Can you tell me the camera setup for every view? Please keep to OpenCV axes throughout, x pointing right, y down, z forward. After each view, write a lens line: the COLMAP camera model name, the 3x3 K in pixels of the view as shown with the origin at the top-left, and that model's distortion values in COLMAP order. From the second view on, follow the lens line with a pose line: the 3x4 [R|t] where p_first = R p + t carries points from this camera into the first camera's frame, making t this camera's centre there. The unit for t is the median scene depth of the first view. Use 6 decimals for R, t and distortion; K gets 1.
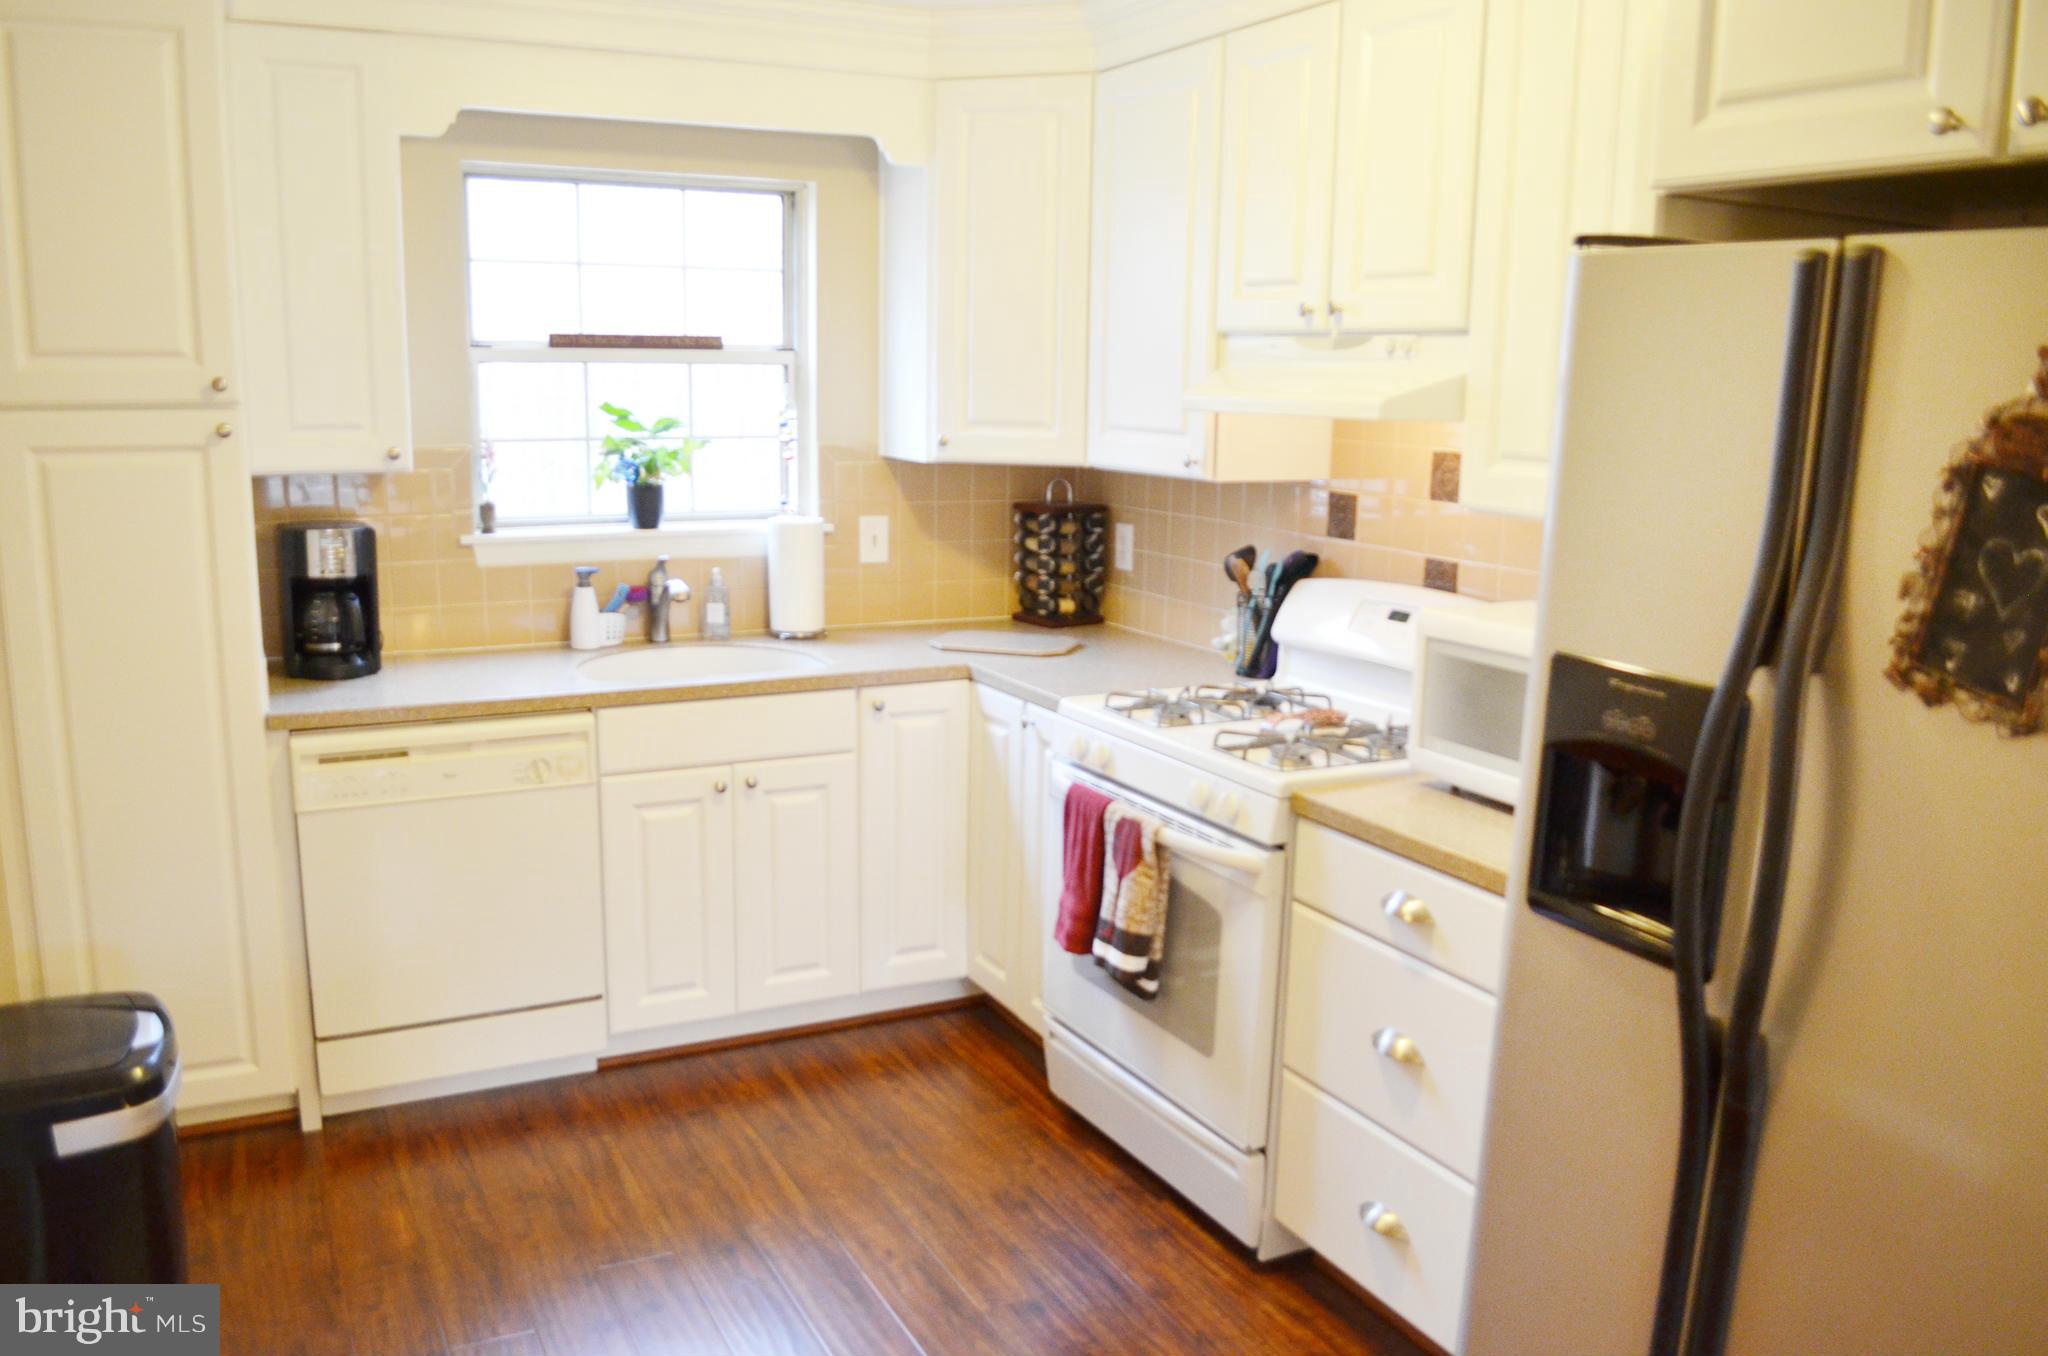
lens RADIAL K [[1586.9, 0, 1009.8], [0, 1586.9, 695.6], [0, 0, 1]] dist [-0.081878, 0.005820]
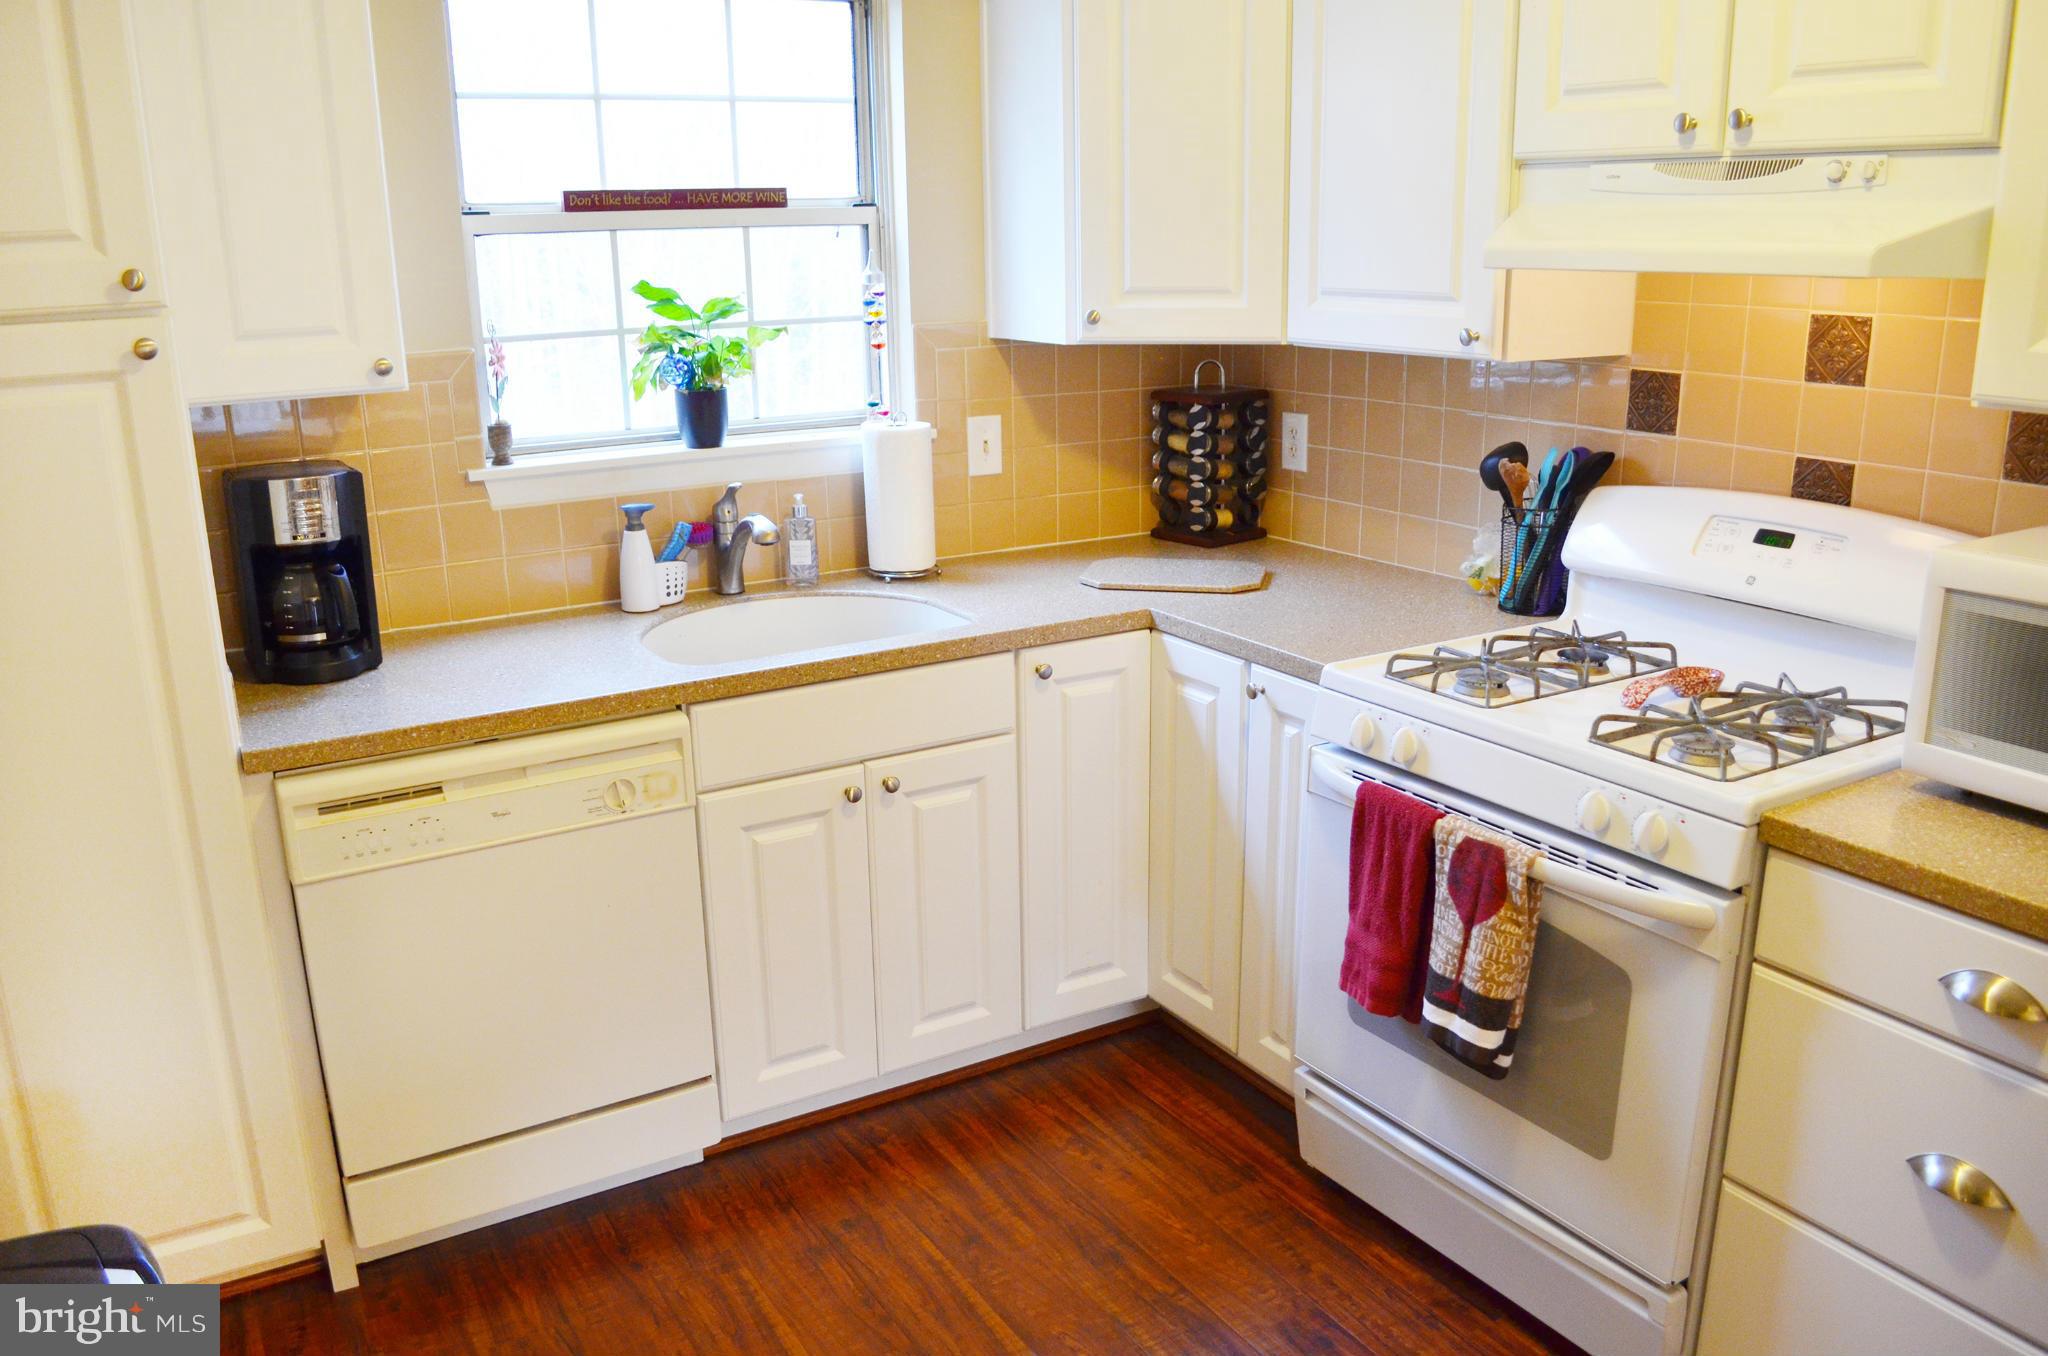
lens RADIAL K [[1586.9, 0, 1009.8], [0, 1586.9, 695.6], [0, 0, 1]] dist [-0.081878, 0.005820]
pose [[0.997701, -0.049221, 0.046574, -0.144244], [0.045093, 0.995284, 0.085884, -0.051750], [-0.050581, -0.083587, 0.995216, 0.253969]]
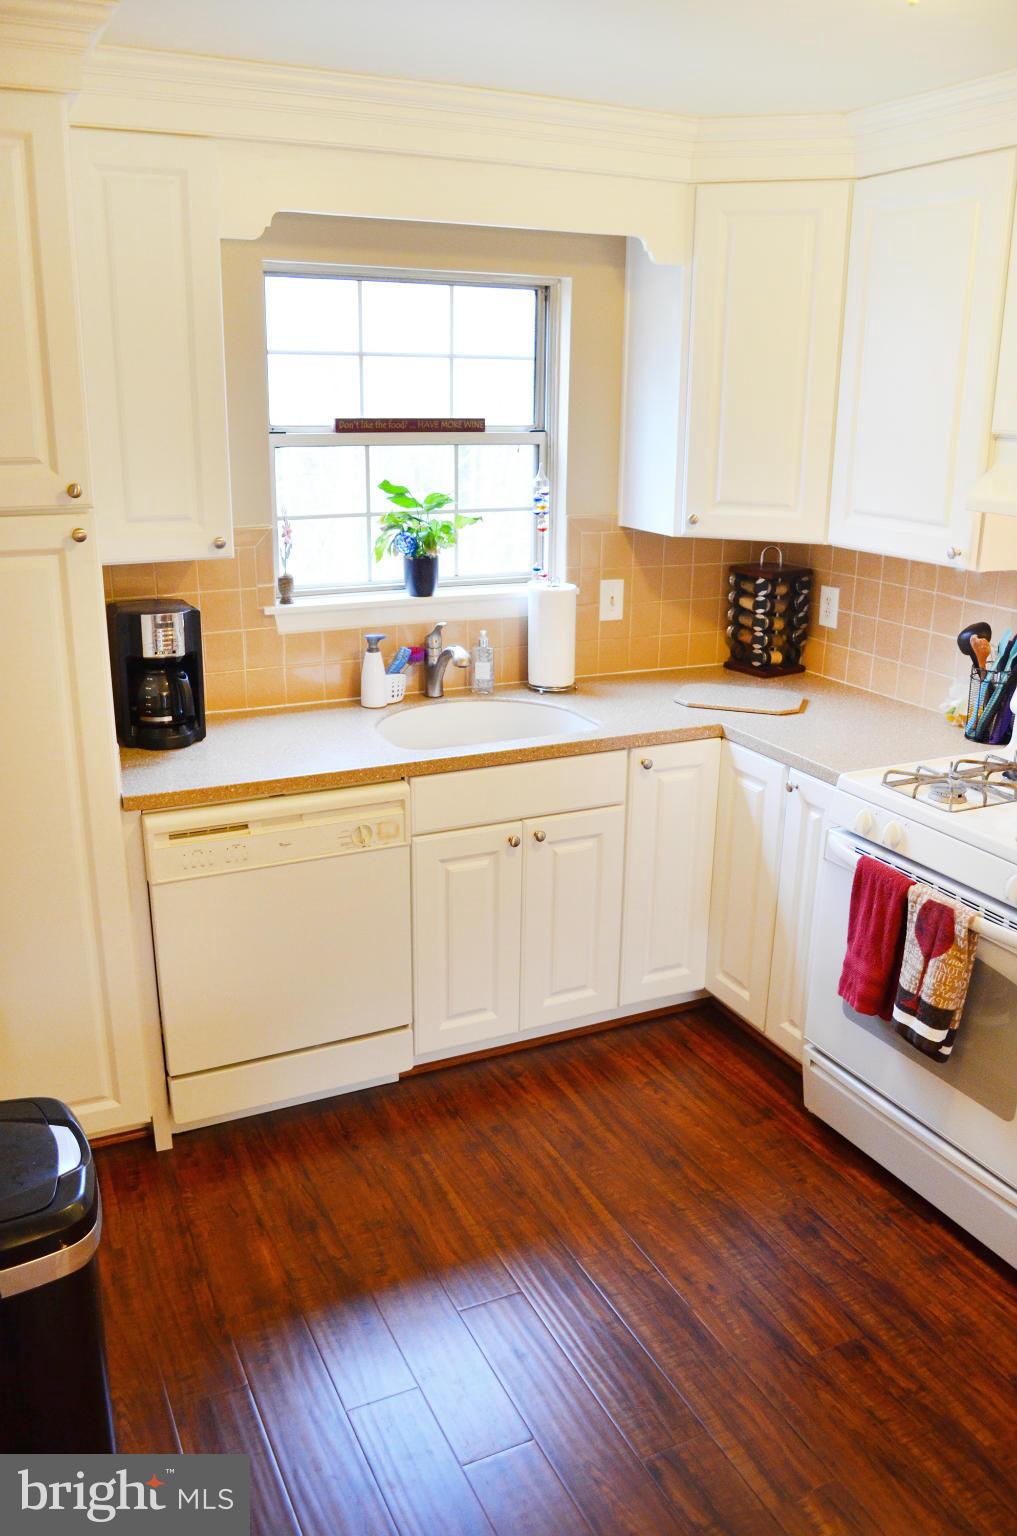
lens RADIAL K [[1190.2, 0, 525.7], [0, 1190.2, 767.7], [0, 0, 1]] dist [-0.081878, 0.005820]
pose [[0.999835, 0.004092, -0.017719, -0.163719], [-0.002244, 0.994671, 0.103076, -0.082586], [0.018046, -0.103020, 0.994516, 0.173655]]
